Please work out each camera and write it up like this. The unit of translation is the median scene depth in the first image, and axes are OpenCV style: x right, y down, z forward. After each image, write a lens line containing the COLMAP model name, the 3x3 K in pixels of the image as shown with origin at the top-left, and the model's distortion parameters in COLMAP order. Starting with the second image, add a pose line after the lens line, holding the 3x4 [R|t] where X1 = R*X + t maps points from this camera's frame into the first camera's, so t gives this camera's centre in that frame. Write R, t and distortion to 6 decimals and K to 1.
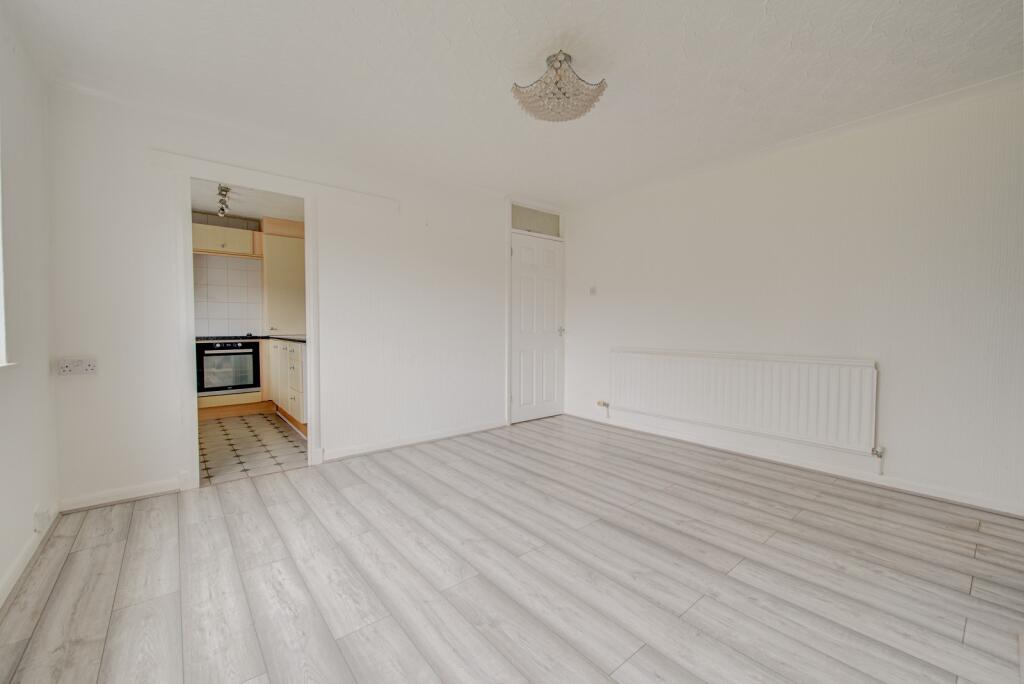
lens RADIAL K [[415.5, 0, 512.0], [0, 415.5, 342.0], [0, 0, 1]] dist [-0.000417, -0.000754]
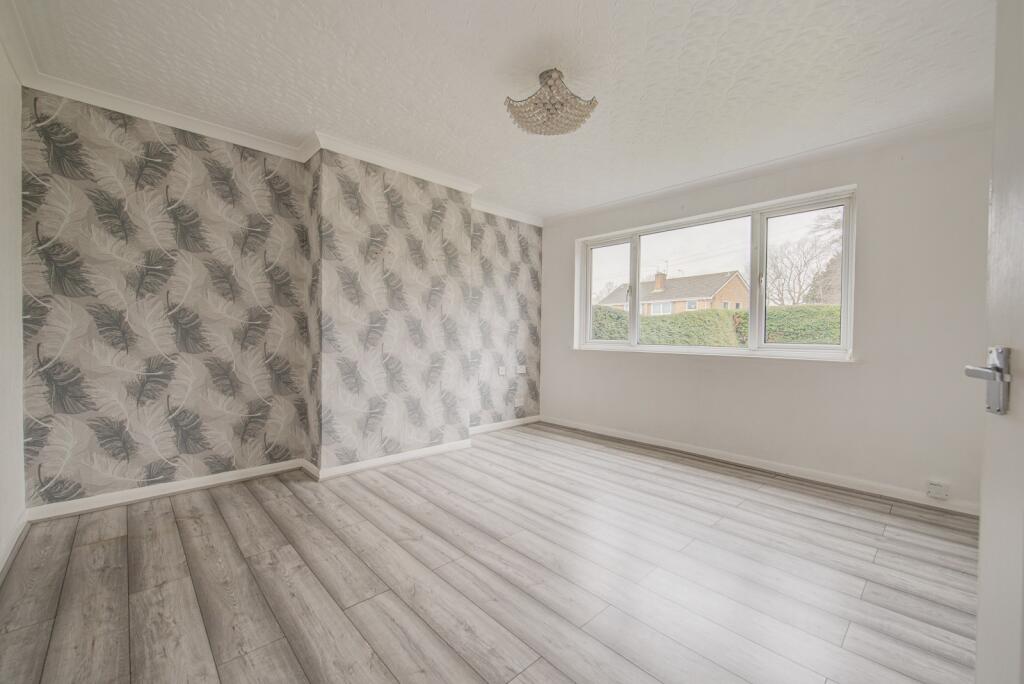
lens RADIAL K [[415.5, 0, 512.0], [0, 415.5, 342.0], [0, 0, 1]] dist [-0.000417, -0.000754]
pose [[-0.997618, -0.012478, -0.067841, 0.228231], [-0.016314, 0.998281, 0.056289, -0.069450], [0.067022, 0.057261, -0.996107, 1.729616]]
